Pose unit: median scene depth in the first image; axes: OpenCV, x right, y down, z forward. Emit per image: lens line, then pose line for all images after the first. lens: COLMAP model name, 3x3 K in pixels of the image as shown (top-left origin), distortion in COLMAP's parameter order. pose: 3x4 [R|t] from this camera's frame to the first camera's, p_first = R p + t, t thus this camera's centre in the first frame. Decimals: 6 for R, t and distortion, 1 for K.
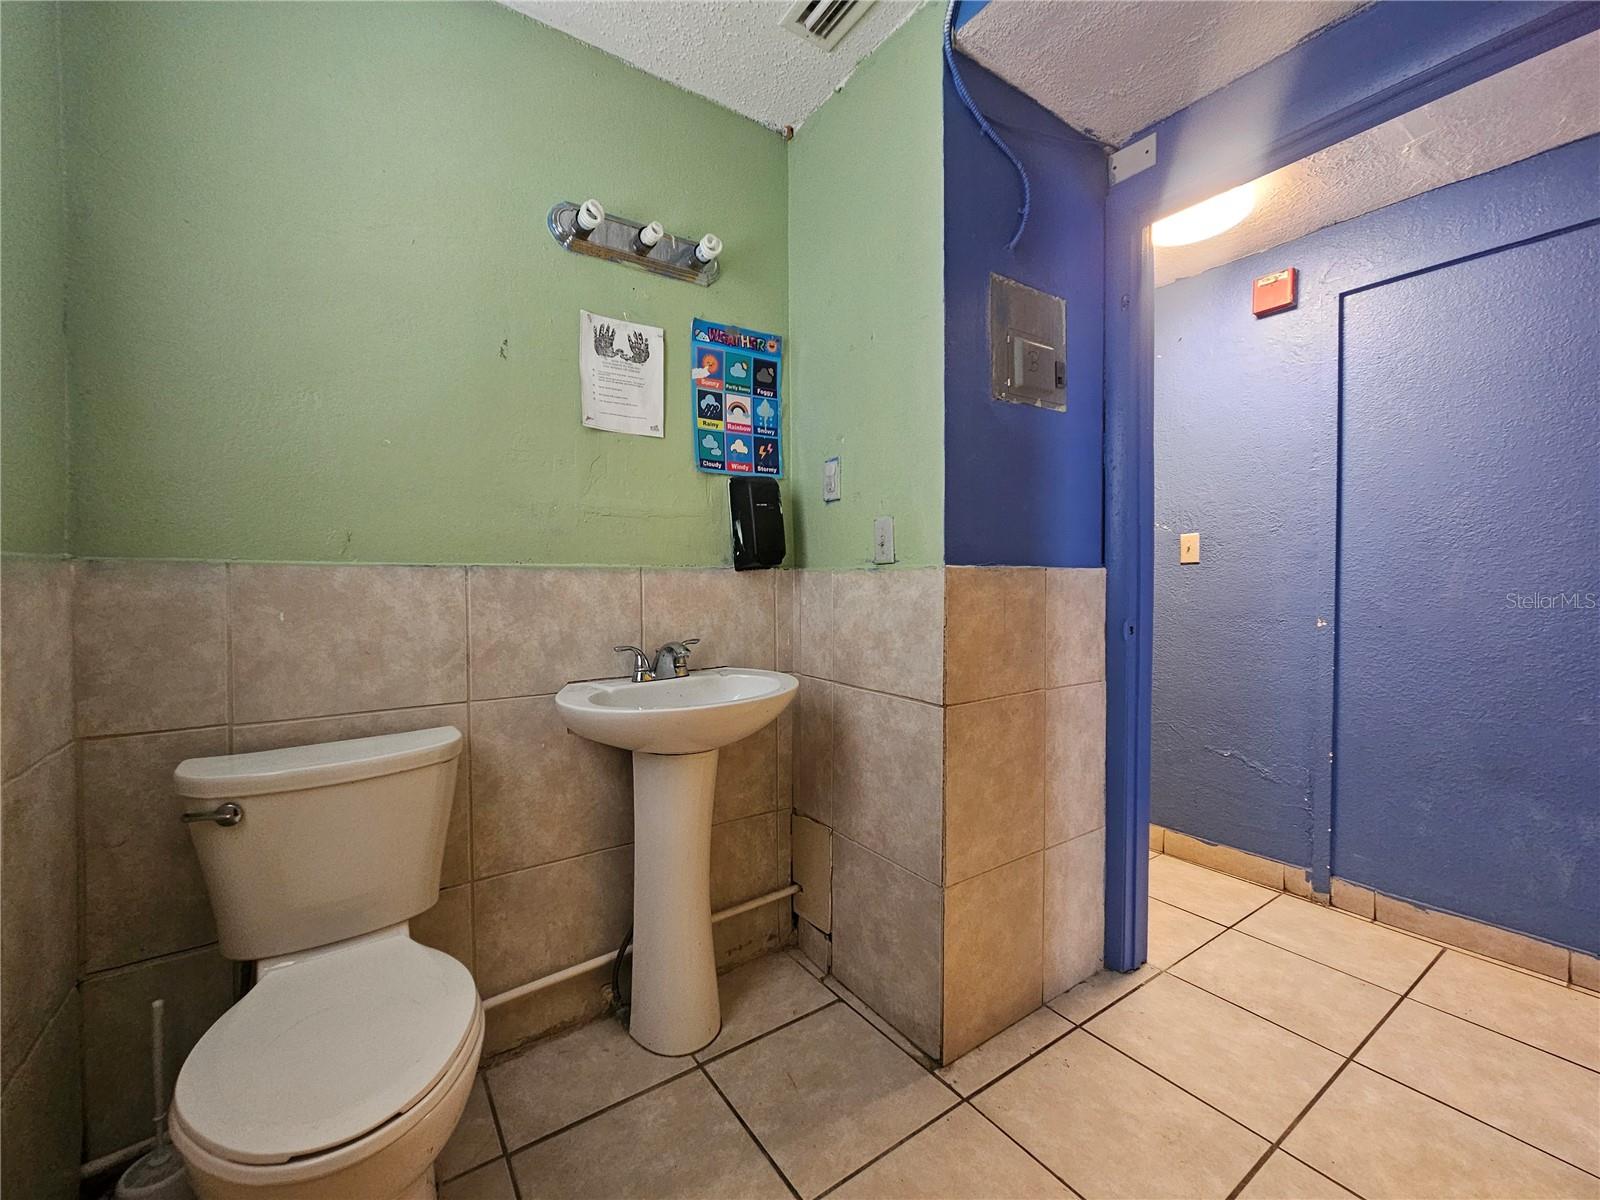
lens RADIAL K [[675.3, 0, 767.9], [0, 675.3, 599.2], [0, 0, 1]] dist [0.002686, -0.005424]
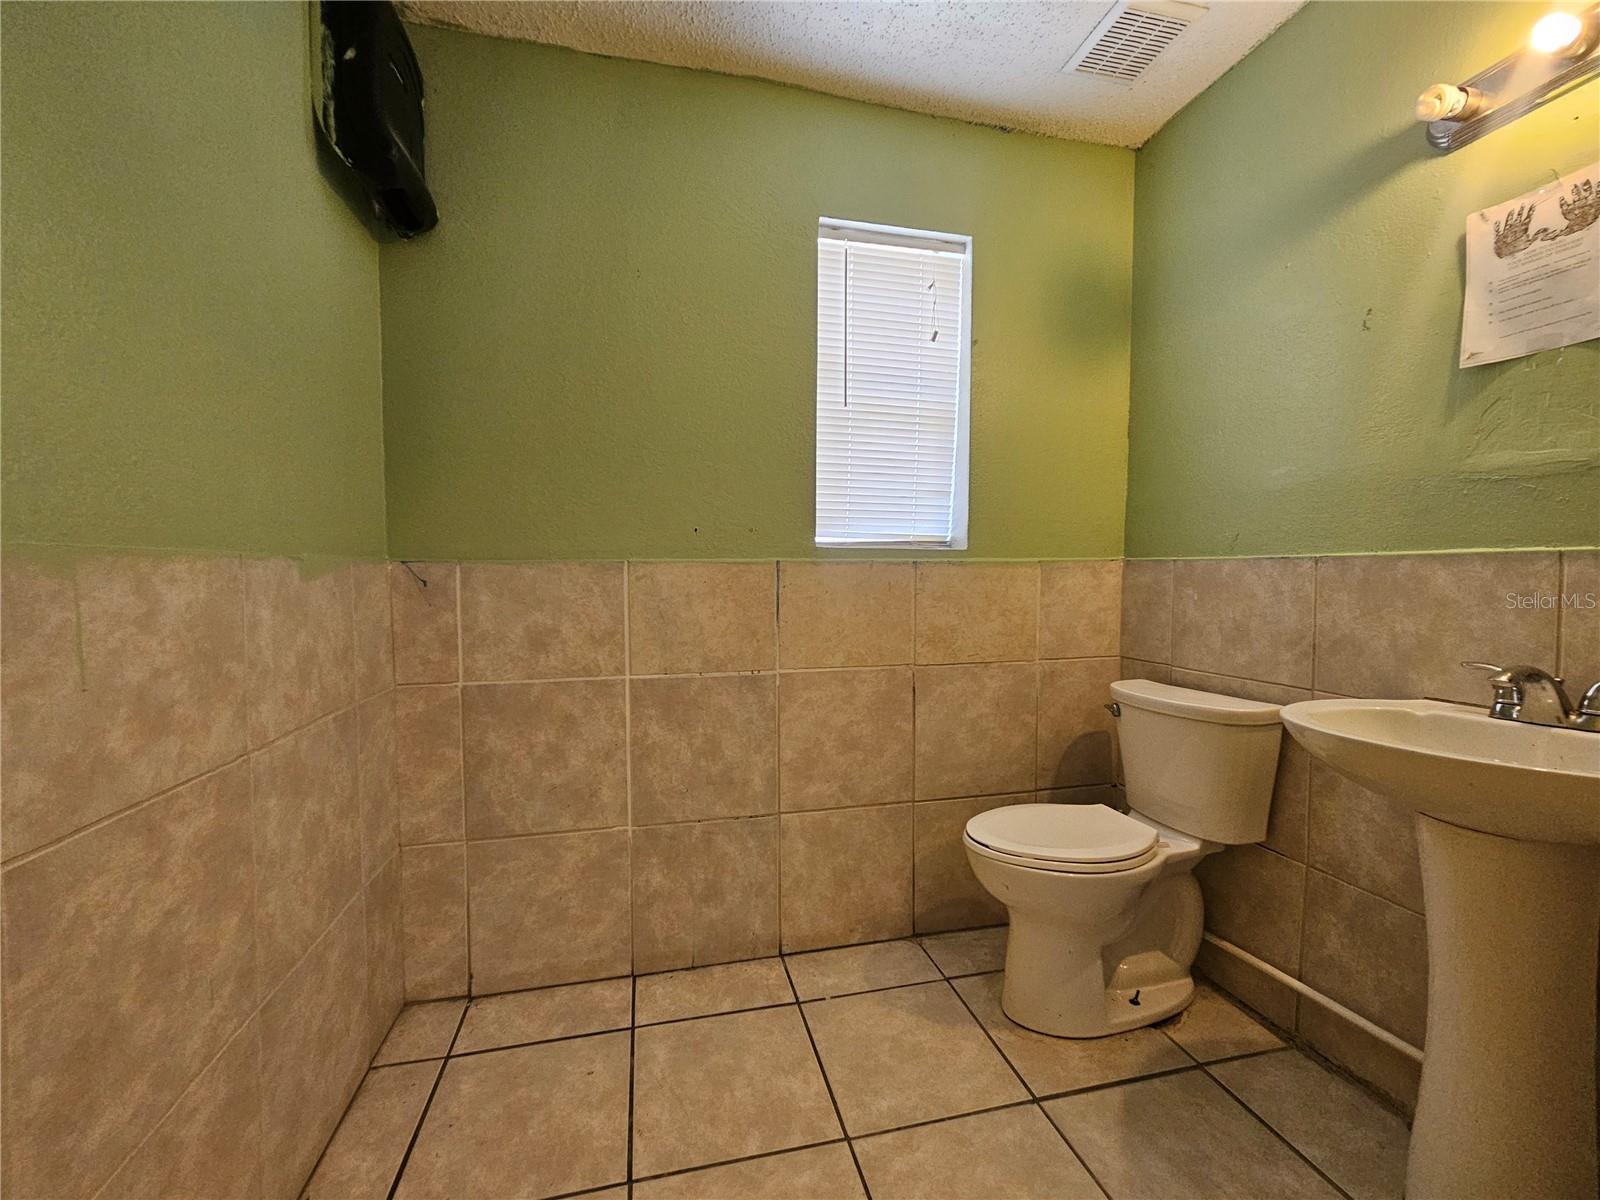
lens RADIAL K [[654.6, 0, 788.8], [0, 654.6, 597.7], [0, 0, 1]] dist [-0.000470, 0.000228]
pose [[-0.362952, 0.037874, -0.931038, 0.743150], [-0.024178, 0.998454, 0.050041, -0.017425], [0.931494, 0.040673, -0.361476, 0.600899]]
